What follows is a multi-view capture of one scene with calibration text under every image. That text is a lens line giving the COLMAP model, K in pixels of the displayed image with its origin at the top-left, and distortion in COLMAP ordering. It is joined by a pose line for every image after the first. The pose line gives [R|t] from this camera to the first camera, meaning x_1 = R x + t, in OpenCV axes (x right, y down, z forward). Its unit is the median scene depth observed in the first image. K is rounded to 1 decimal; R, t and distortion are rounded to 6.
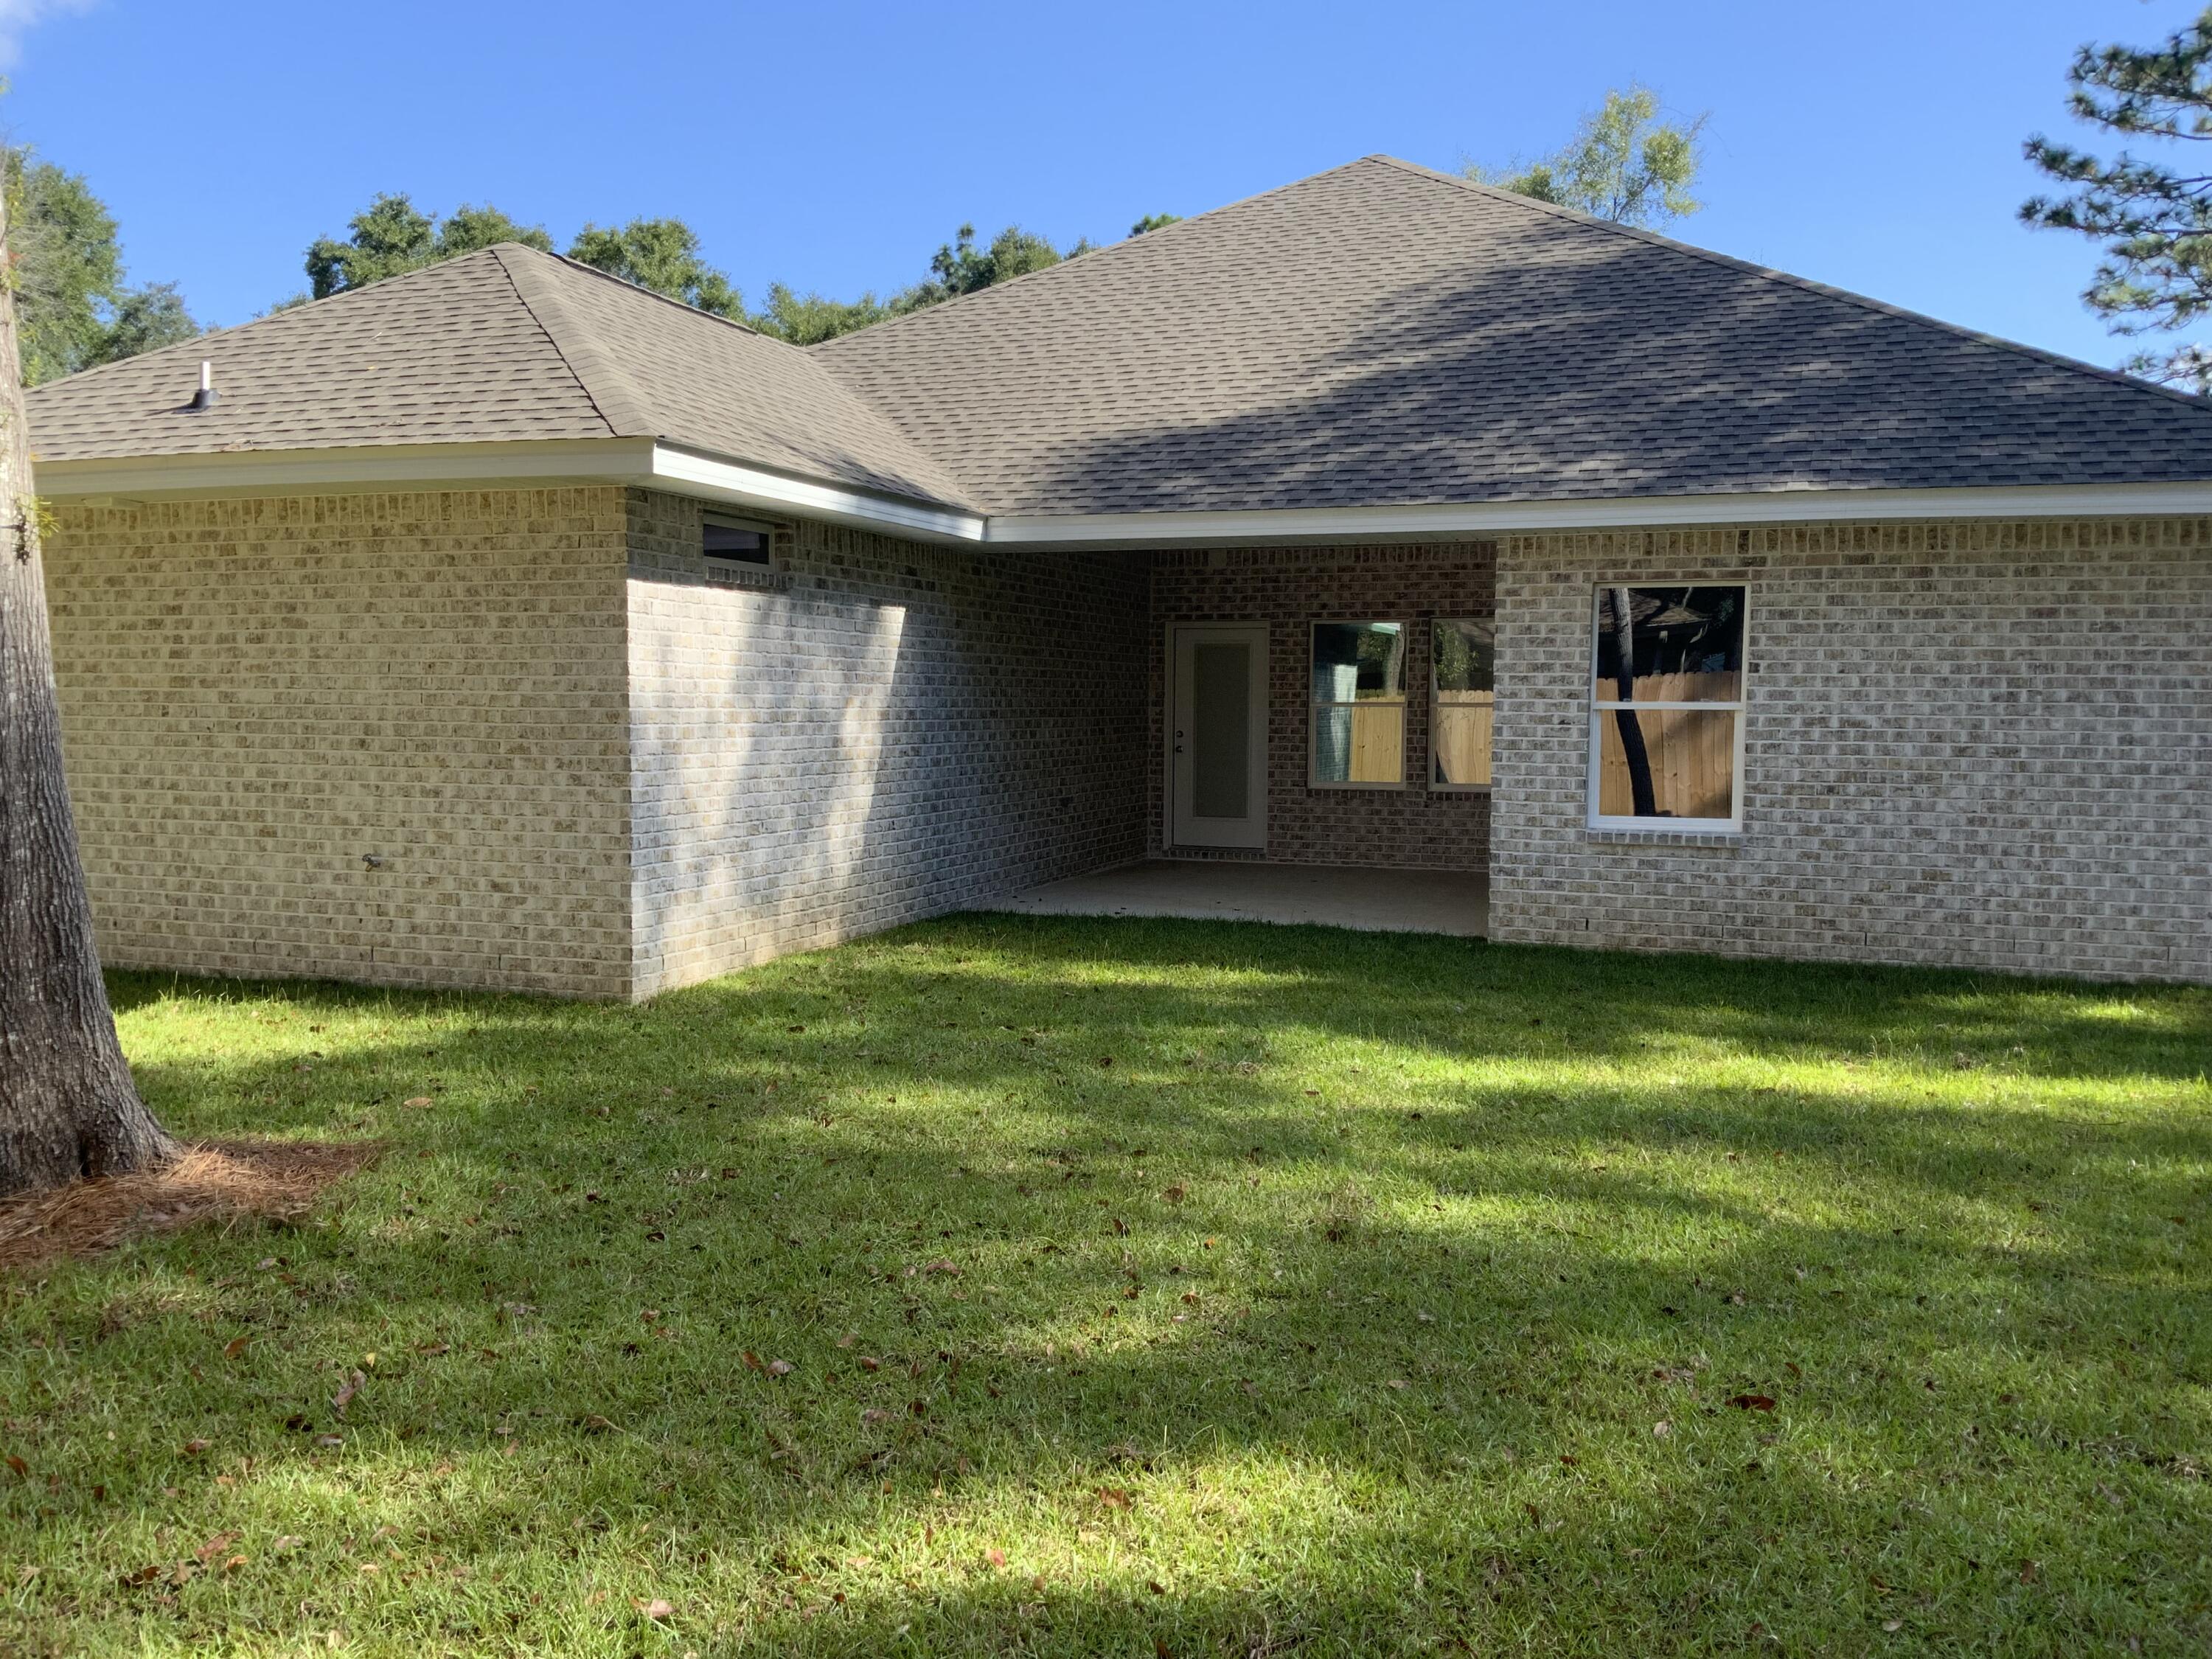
lens RADIAL K [[1834.4, 0, 1106.0], [0, 1834.4, 829.5], [0, 0, 1]] dist [0.118004, -0.257609]
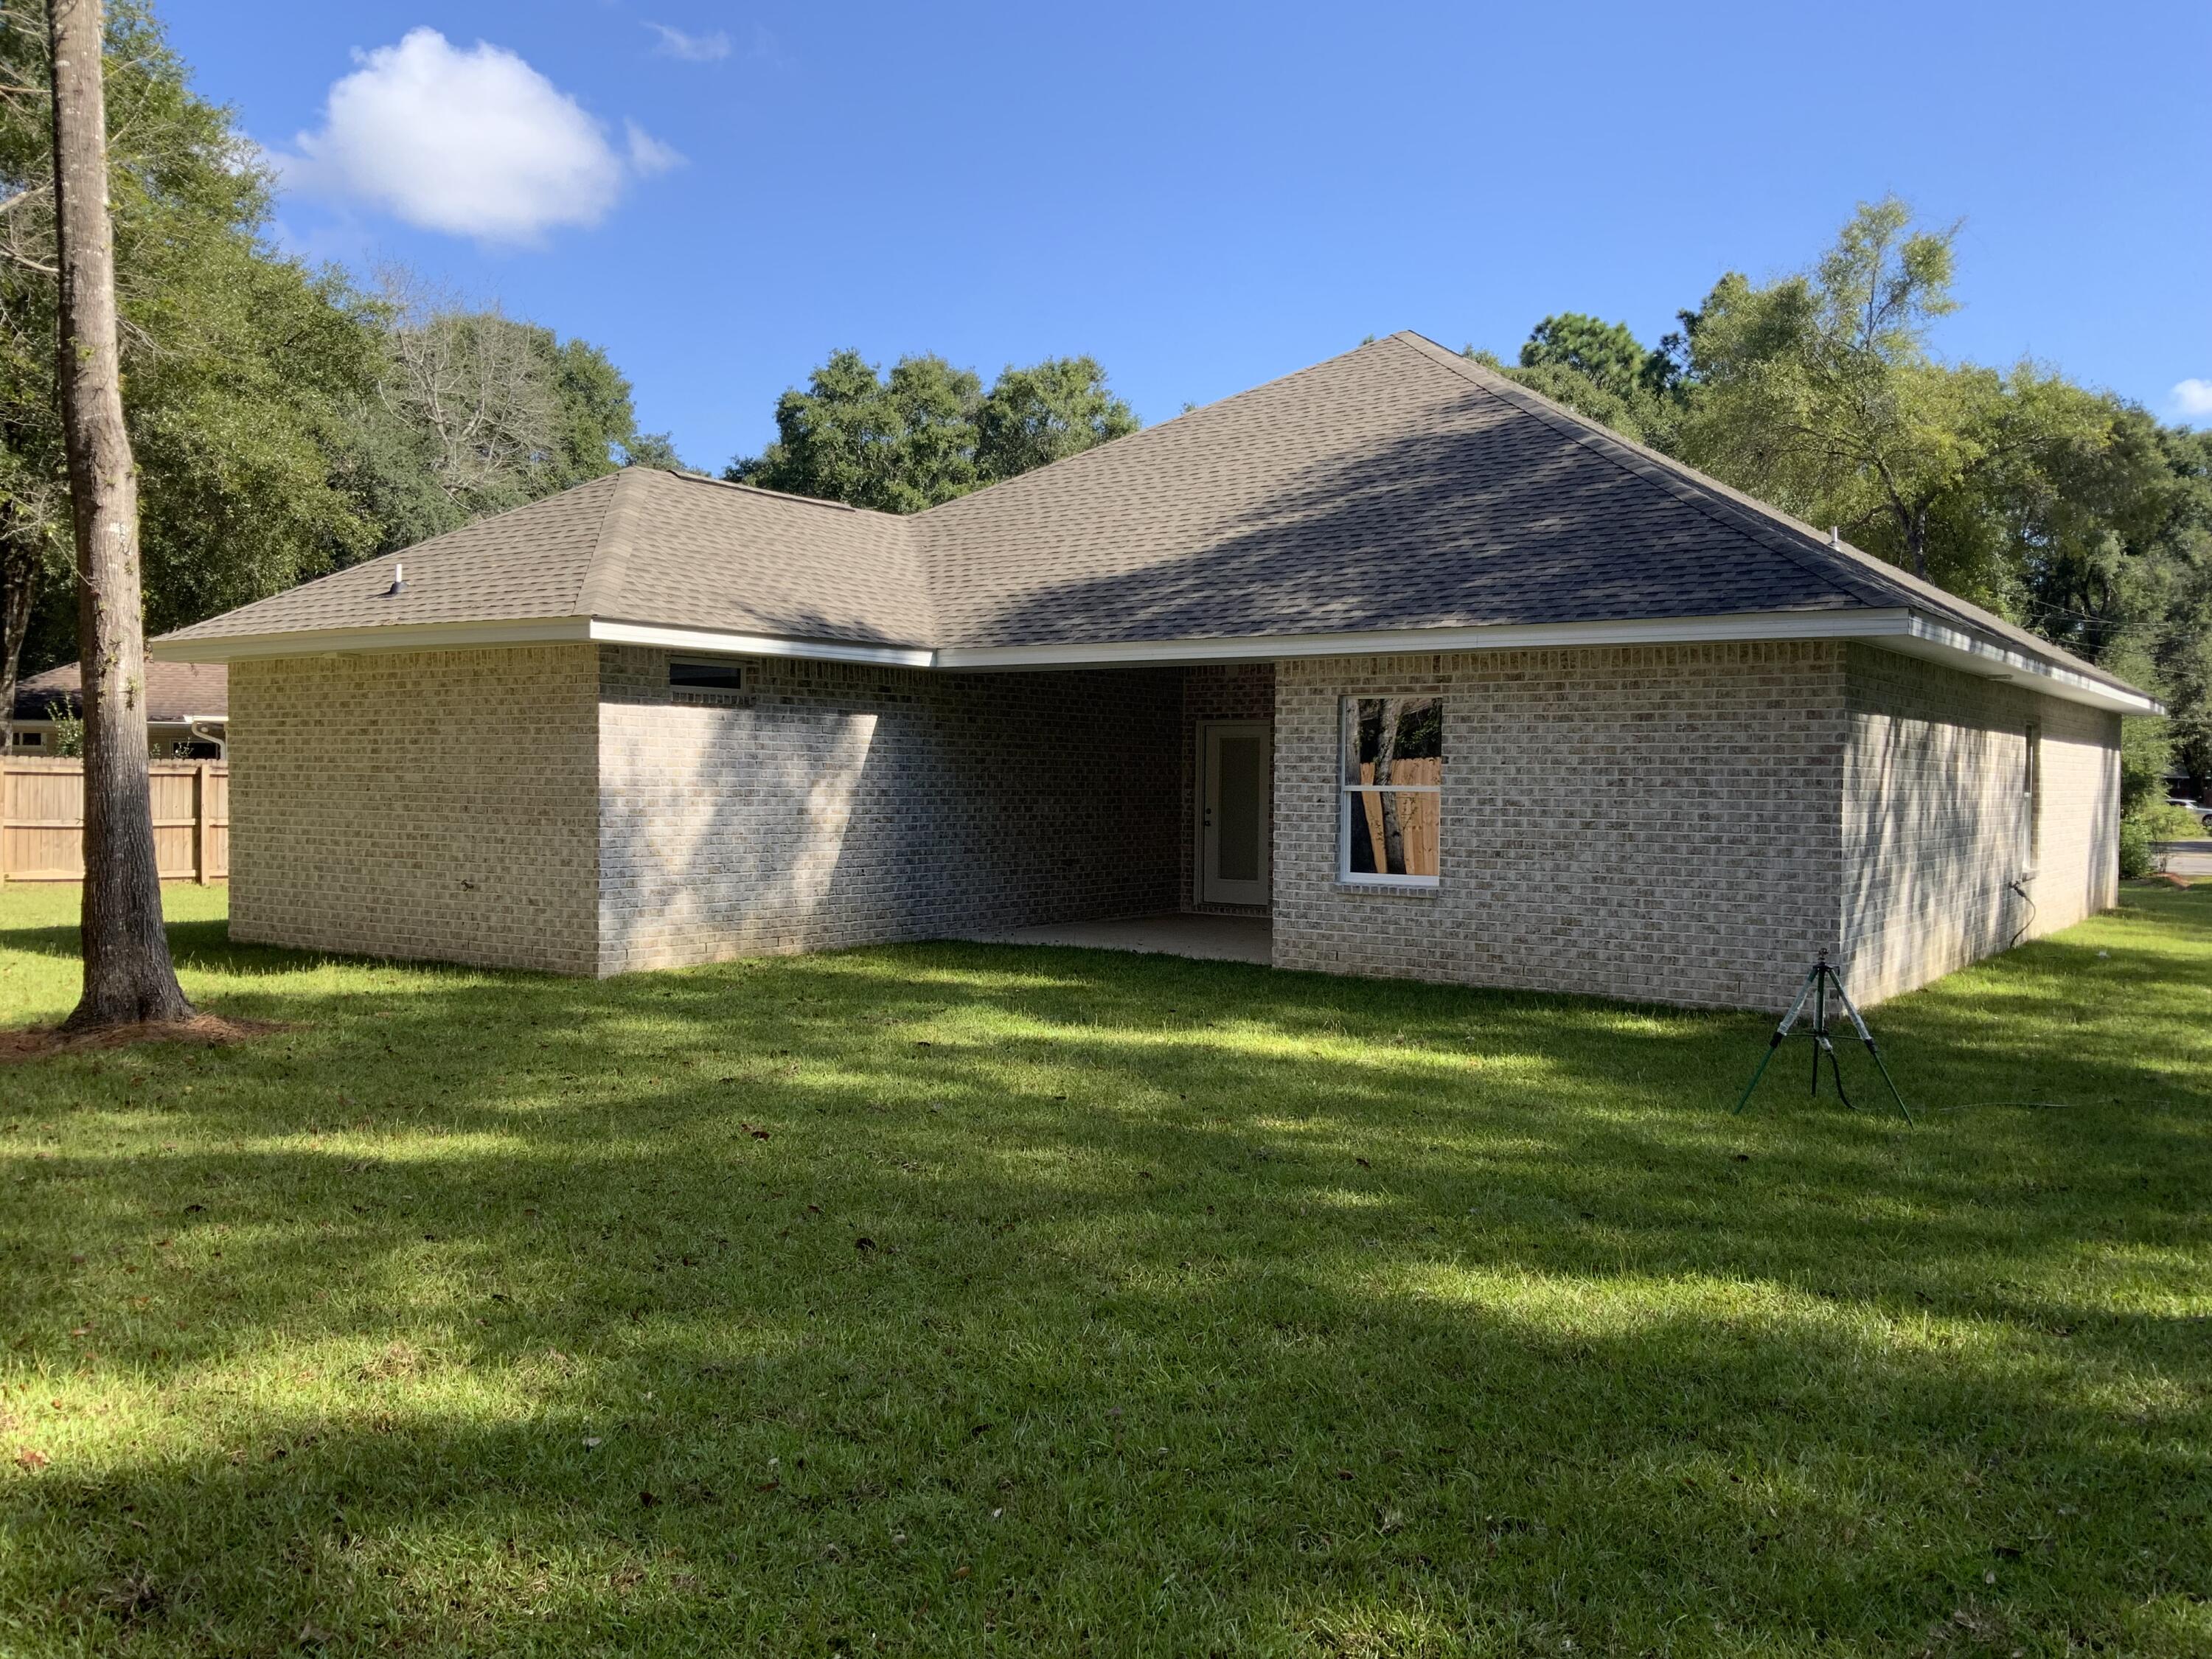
lens RADIAL K [[1834.4, 0, 1106.0], [0, 1834.4, 829.5], [0, 0, 1]] dist [0.118004, -0.257609]
pose [[0.963867, 0.010019, -0.266194, 0.475407], [-0.022397, 0.998802, -0.043506, 0.023840], [0.265439, 0.047896, 0.962937, -0.313904]]
